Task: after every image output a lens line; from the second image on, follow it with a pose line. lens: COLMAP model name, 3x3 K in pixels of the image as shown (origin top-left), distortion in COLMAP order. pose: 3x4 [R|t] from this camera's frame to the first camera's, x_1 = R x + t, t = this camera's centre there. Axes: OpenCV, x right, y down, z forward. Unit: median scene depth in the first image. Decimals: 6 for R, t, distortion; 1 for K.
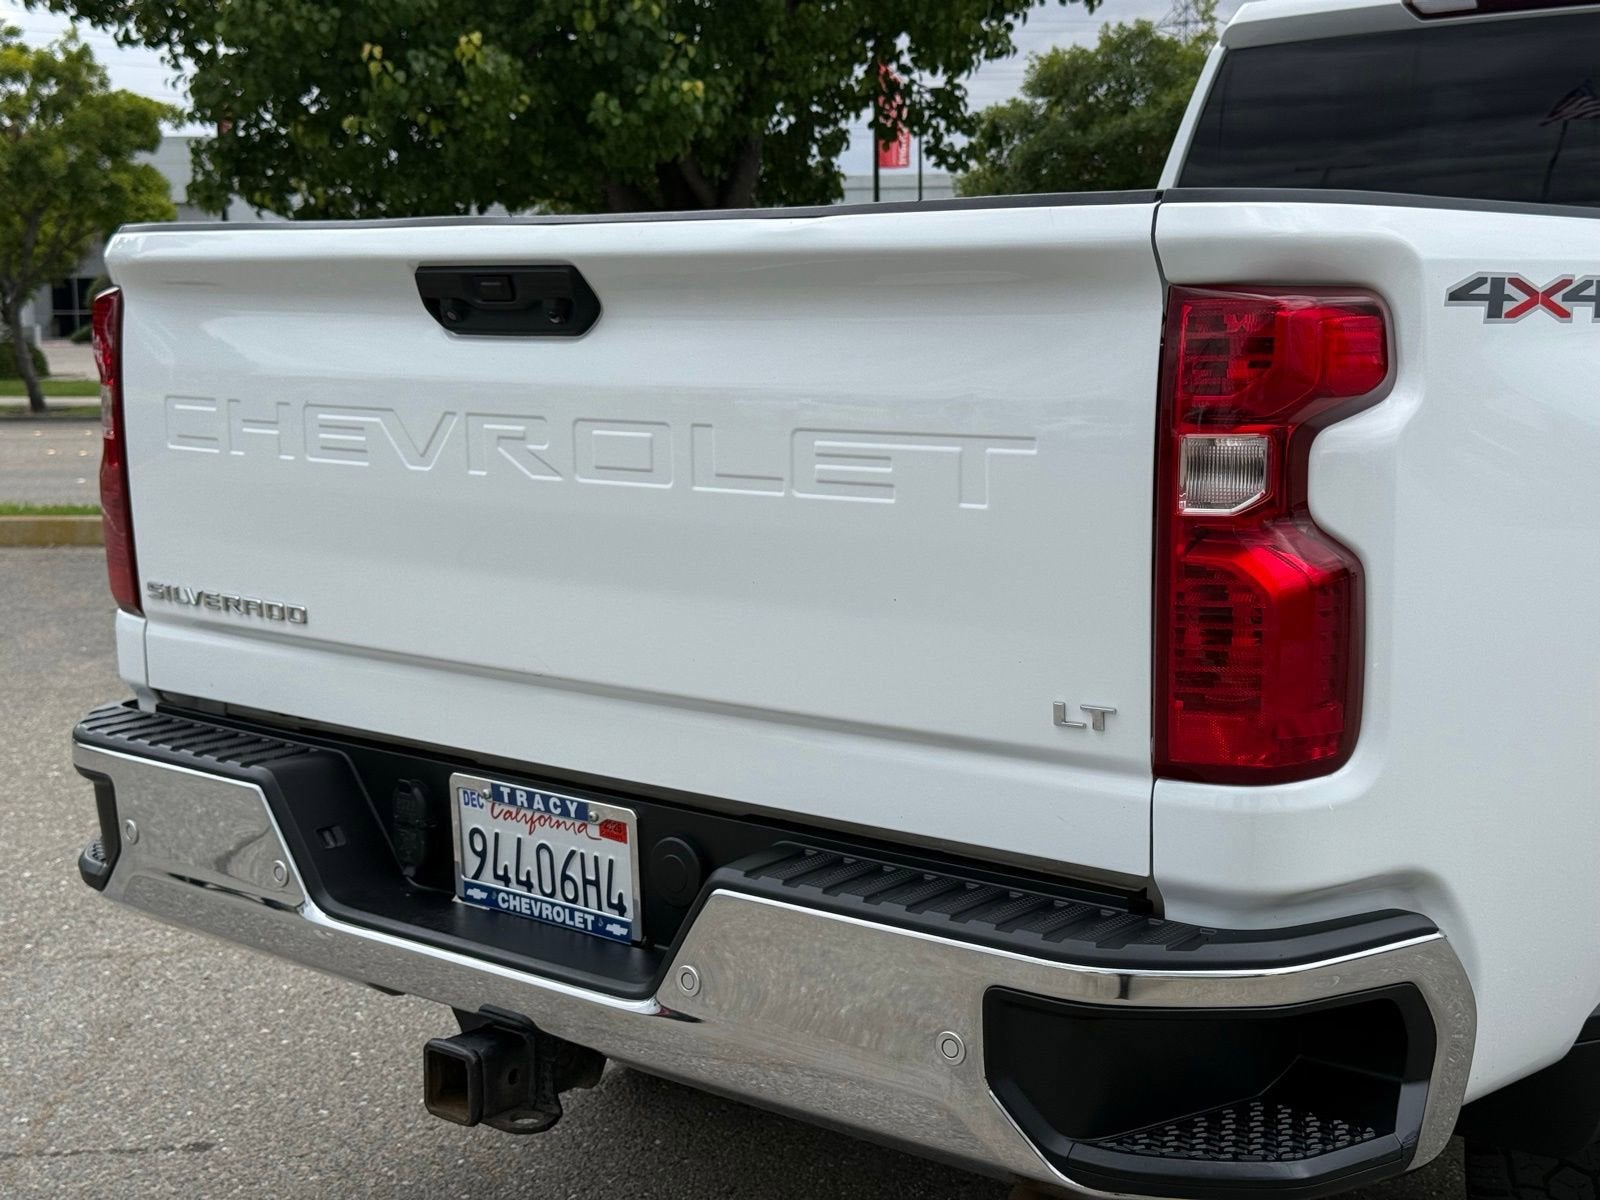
lens RADIAL K [[2230.4, 0, 803.5], [0, 2230.4, 607.3], [0, 0, 1]] dist [0.179599, -0.375145]
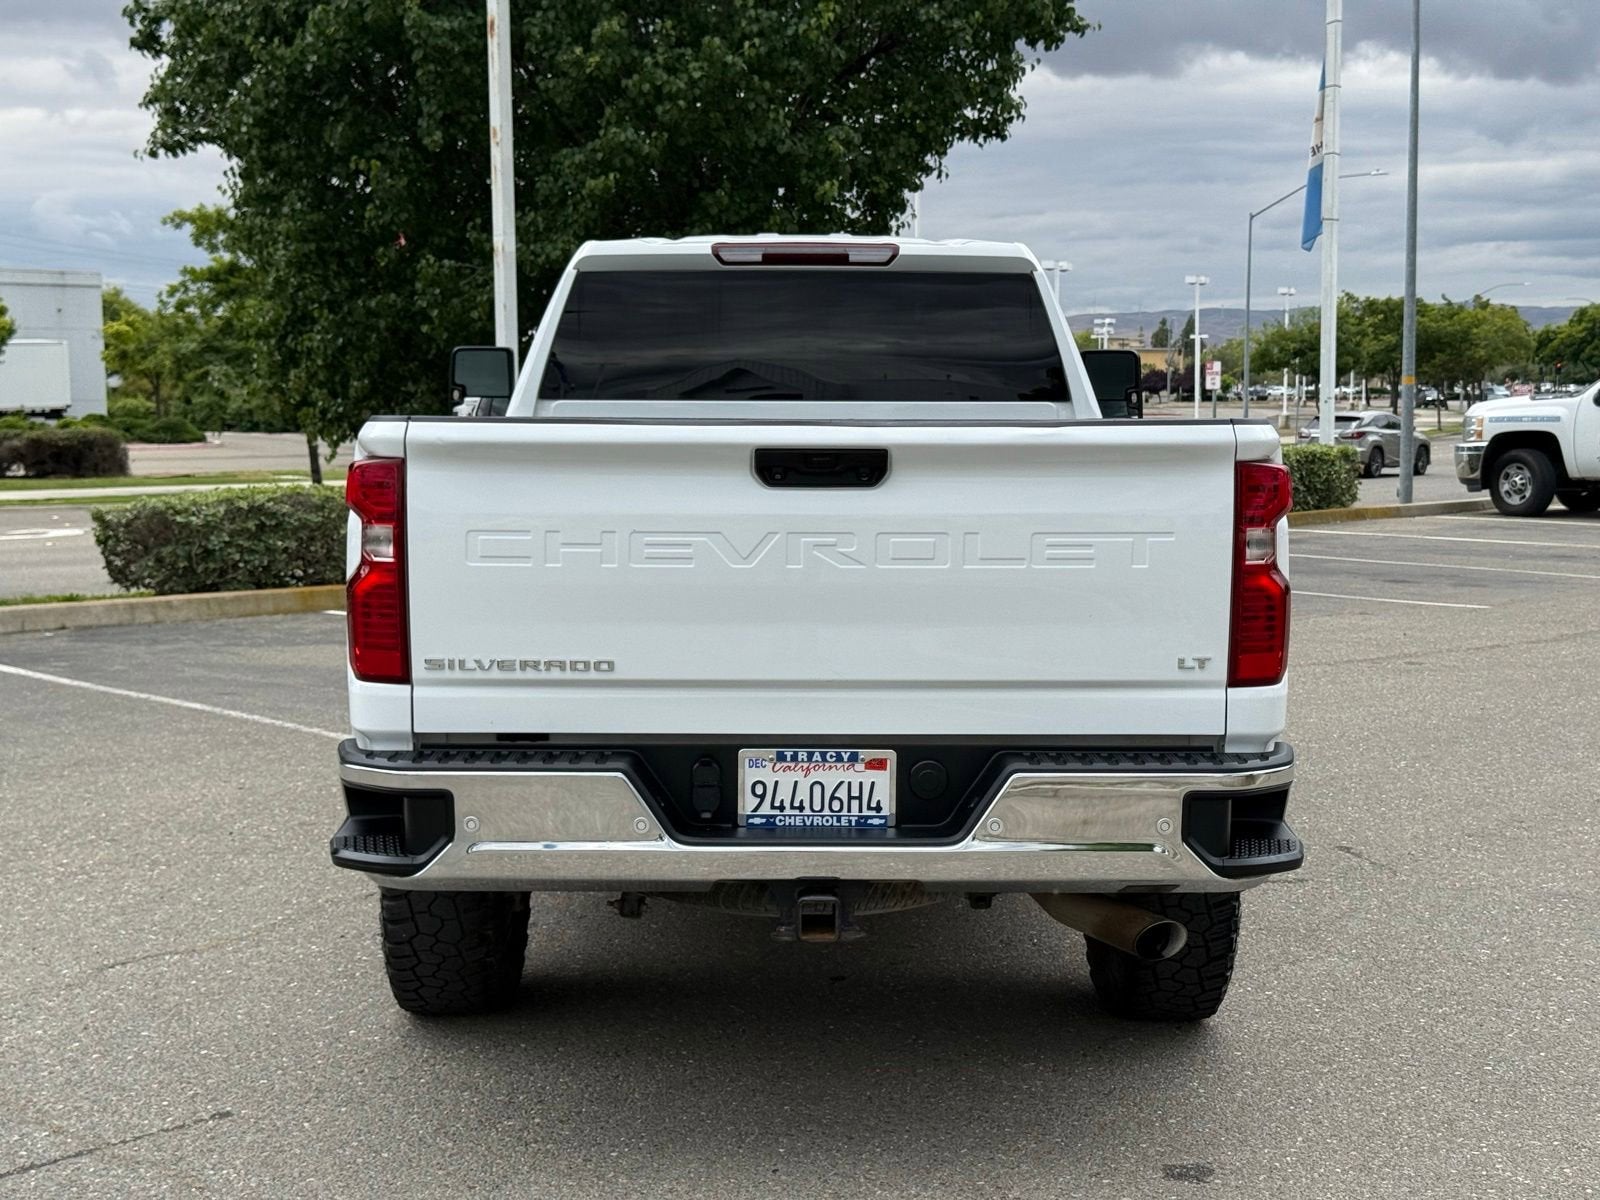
lens RADIAL K [[2230.4, 0, 803.5], [0, 2230.4, 607.3], [0, 0, 1]] dist [0.179599, -0.375145]
pose [[0.752635, -0.054779, 0.656155, -1.117383], [0.084442, 0.996334, -0.013680, -0.004104], [-0.653001, 0.065703, 0.754502, -0.264009]]
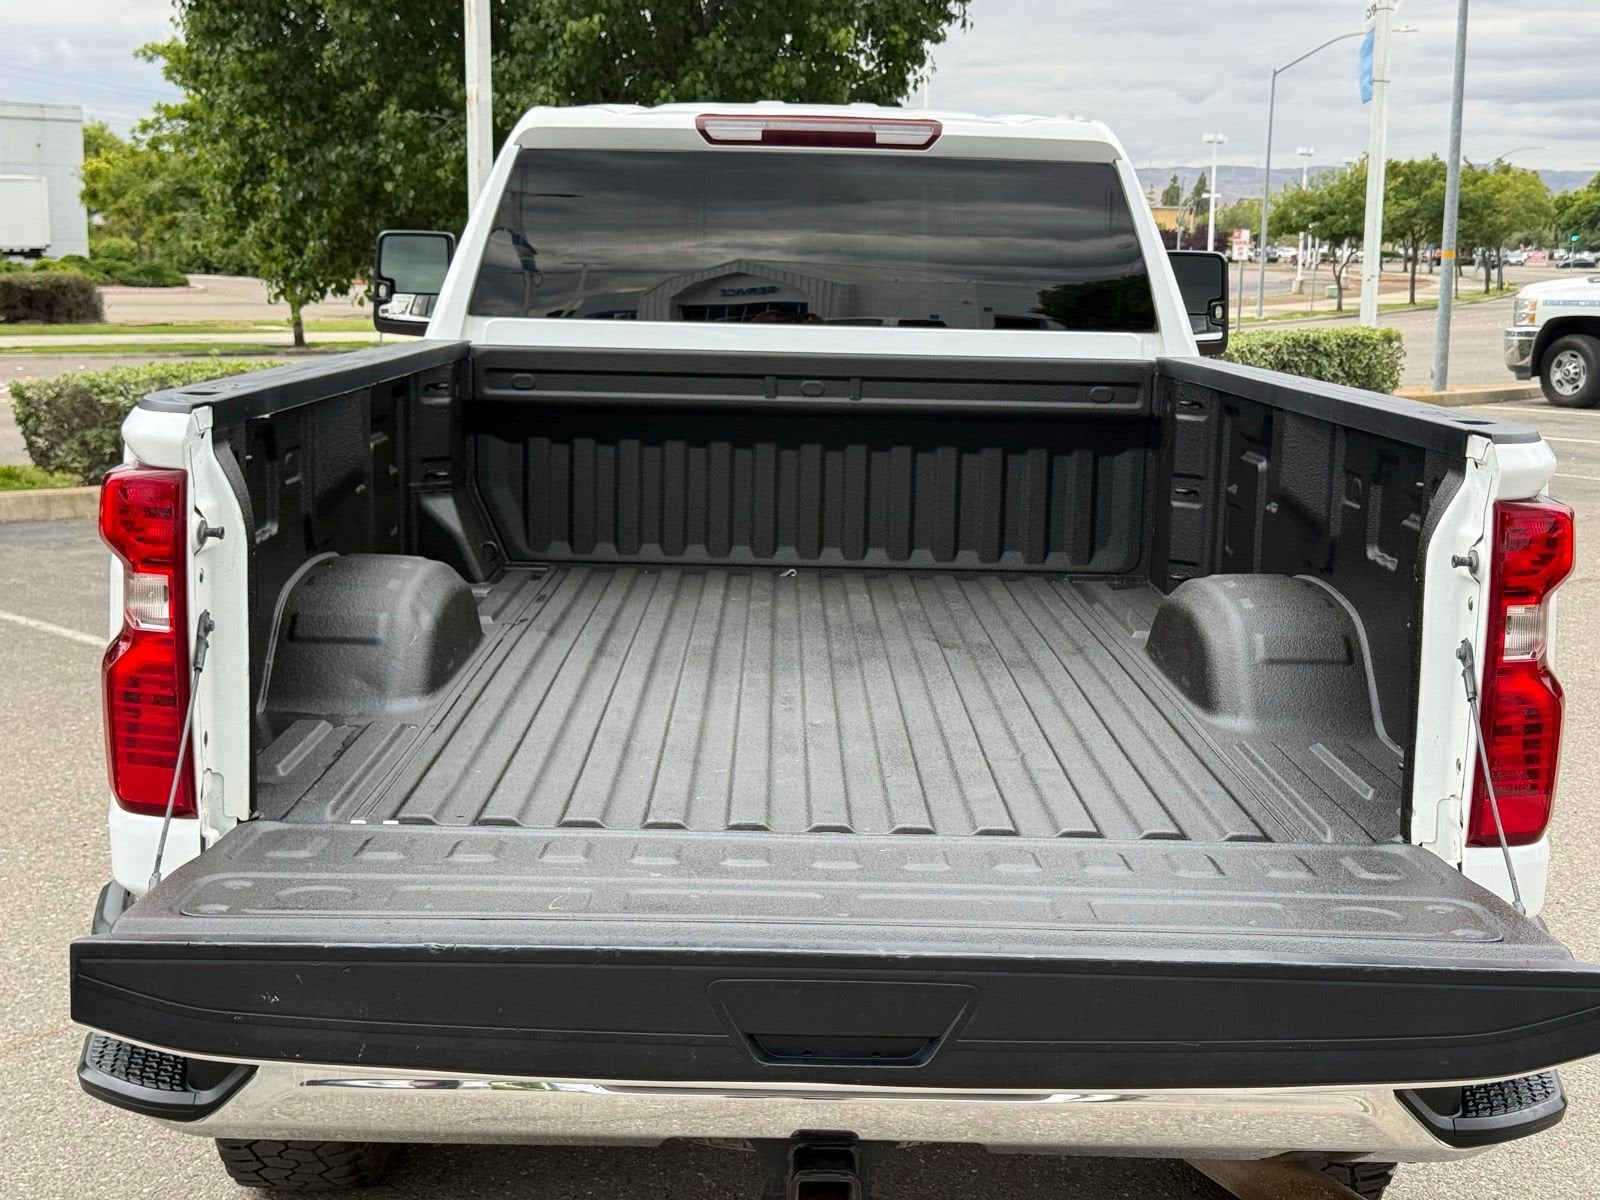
lens RADIAL K [[2230.4, 0, 803.5], [0, 2230.4, 607.3], [0, 0, 1]] dist [0.179599, -0.375145]
pose [[0.753246, -0.081594, 0.652658, -0.755661], [0.063516, 0.996662, 0.051296, -0.122942], [-0.654665, 0.002816, 0.755914, 0.147095]]
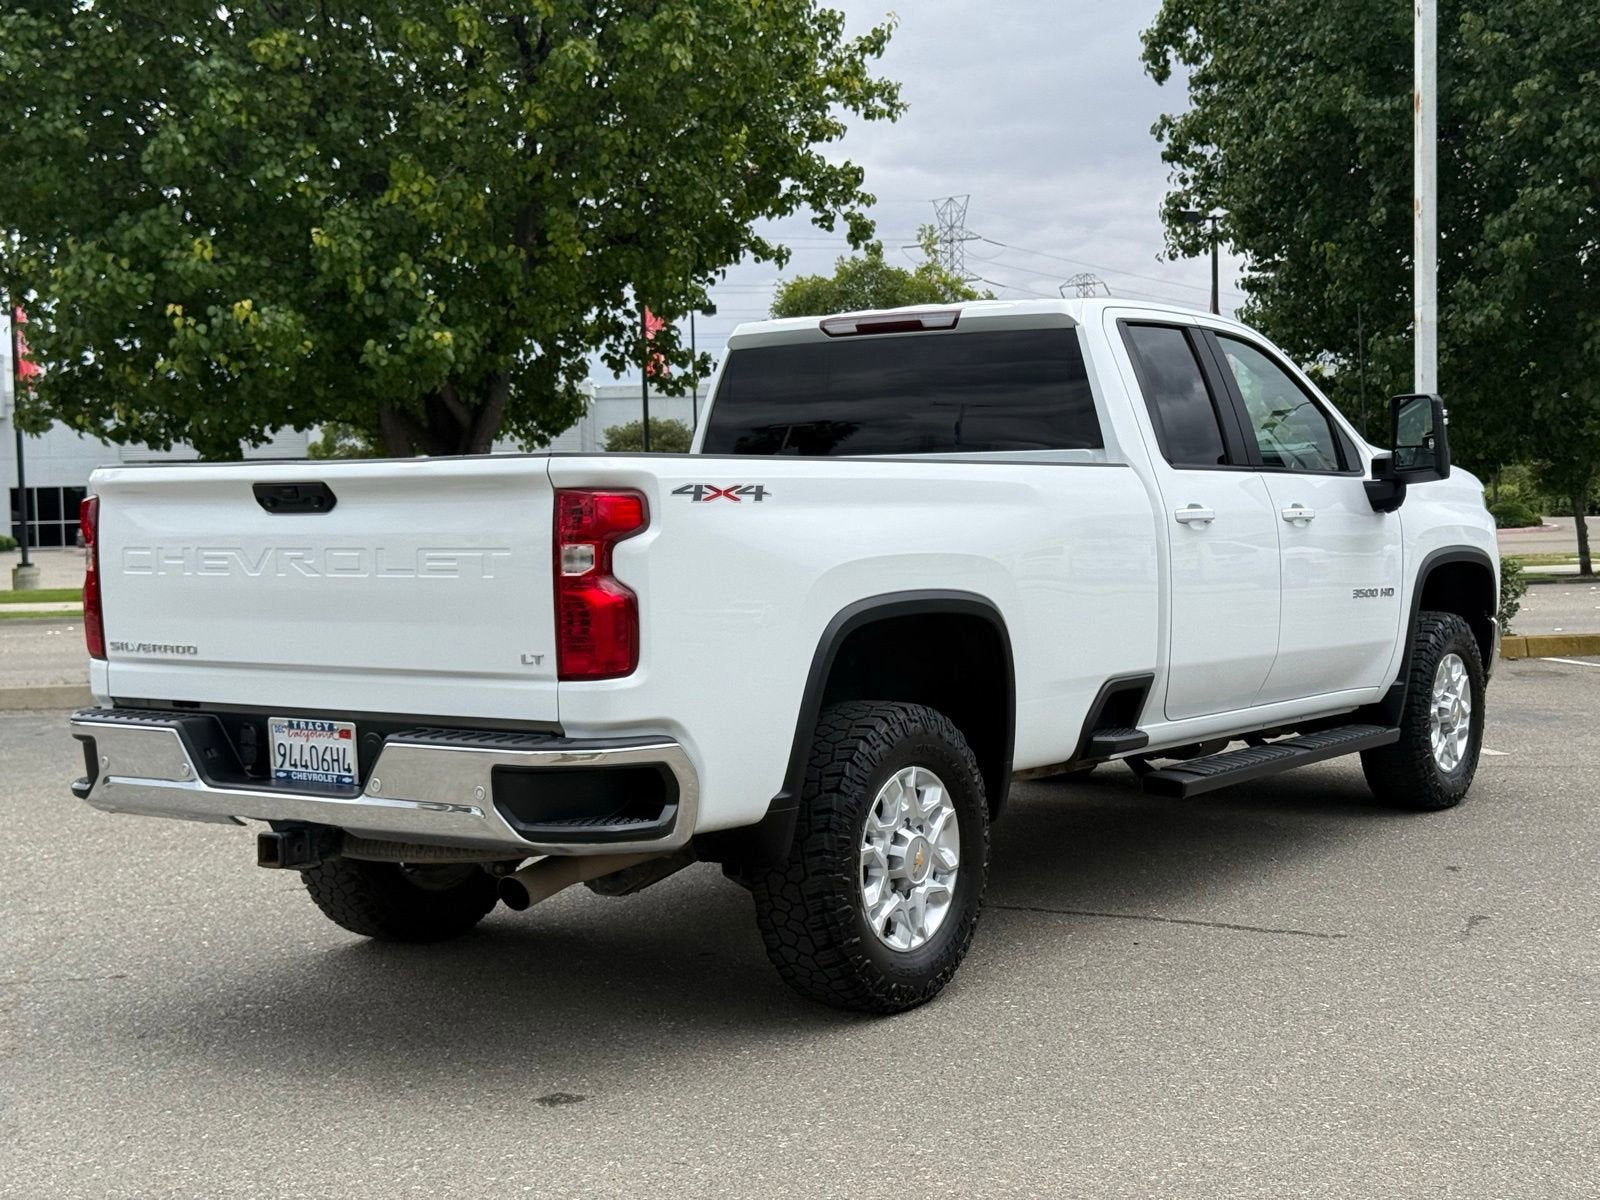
lens RADIAL K [[2230.4, 0, 803.5], [0, 2230.4, 607.3], [0, 0, 1]] dist [0.179599, -0.375145]
pose [[0.995678, -0.017262, 0.091255, 0.145001], [0.025360, 0.995767, -0.088344, 0.159539], [-0.089343, 0.090277, 0.991901, -1.098445]]
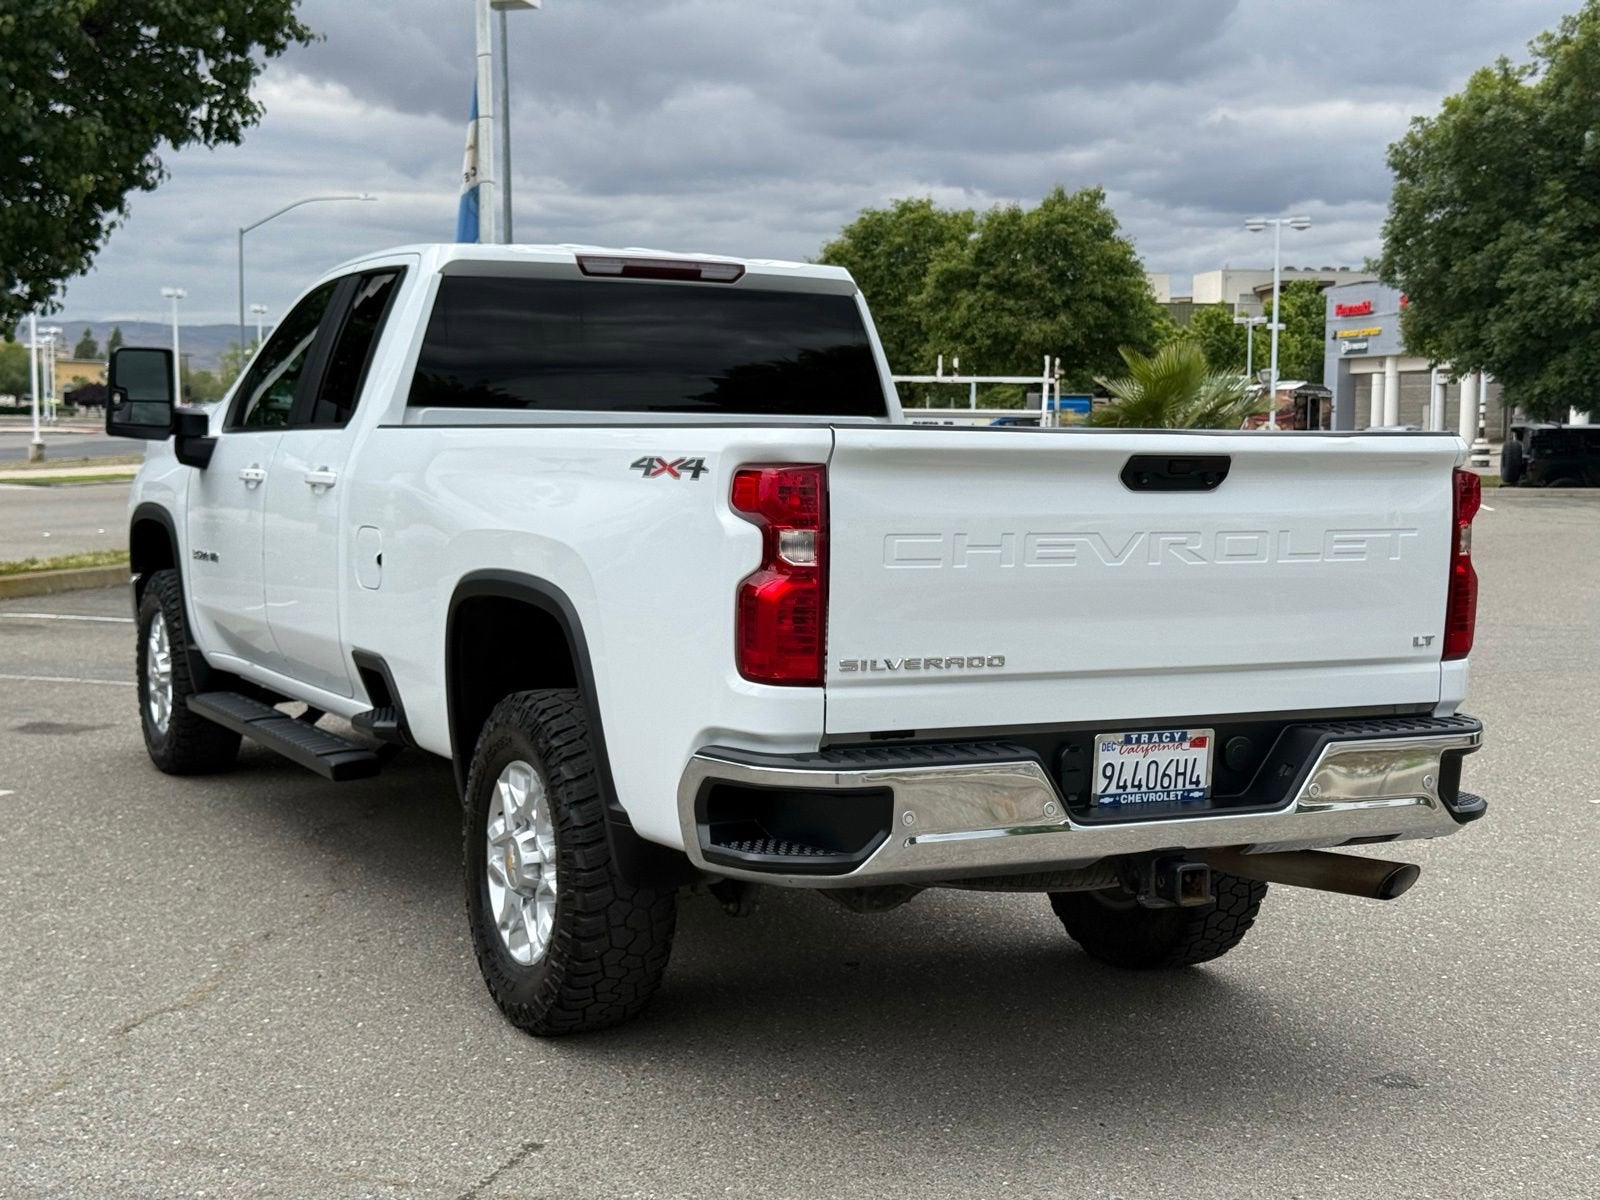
lens RADIAL K [[2230.4, 0, 803.5], [0, 2230.4, 607.3], [0, 0, 1]] dist [0.179599, -0.375145]
pose [[0.374304, -0.064726, 0.925044, -1.758275], [0.110521, 0.993564, 0.024800, -0.090488], [-0.920696, 0.092954, 0.379049, 0.493513]]
